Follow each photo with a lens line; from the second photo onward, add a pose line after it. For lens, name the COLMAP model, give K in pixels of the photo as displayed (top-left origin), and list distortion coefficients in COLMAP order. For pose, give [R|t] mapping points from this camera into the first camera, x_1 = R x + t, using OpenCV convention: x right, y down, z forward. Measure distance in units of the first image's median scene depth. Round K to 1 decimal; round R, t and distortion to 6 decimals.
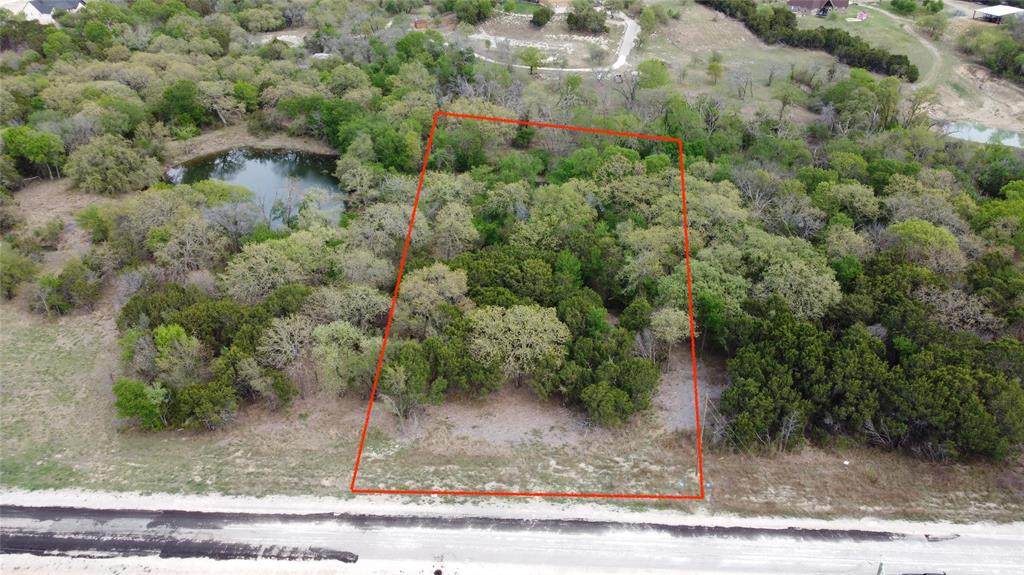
lens RADIAL K [[774.0, 0, 511.2], [0, 774.0, 284.3], [0, 0, 1]] dist [0.001970, -0.004512]
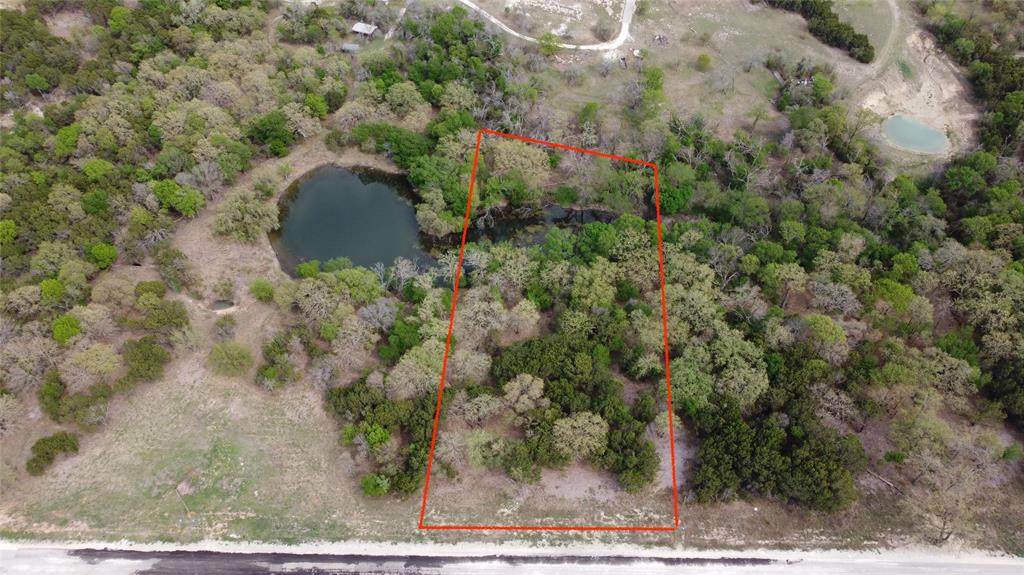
lens RADIAL K [[774.0, 0, 511.9], [0, 774.0, 285.4], [0, 0, 1]] dist [0.001970, -0.004512]
pose [[0.999068, -0.026263, 0.034264, -0.203370], [0.013453, 0.943555, 0.330941, -0.865208], [-0.041022, -0.330172, 0.943029, -0.551672]]
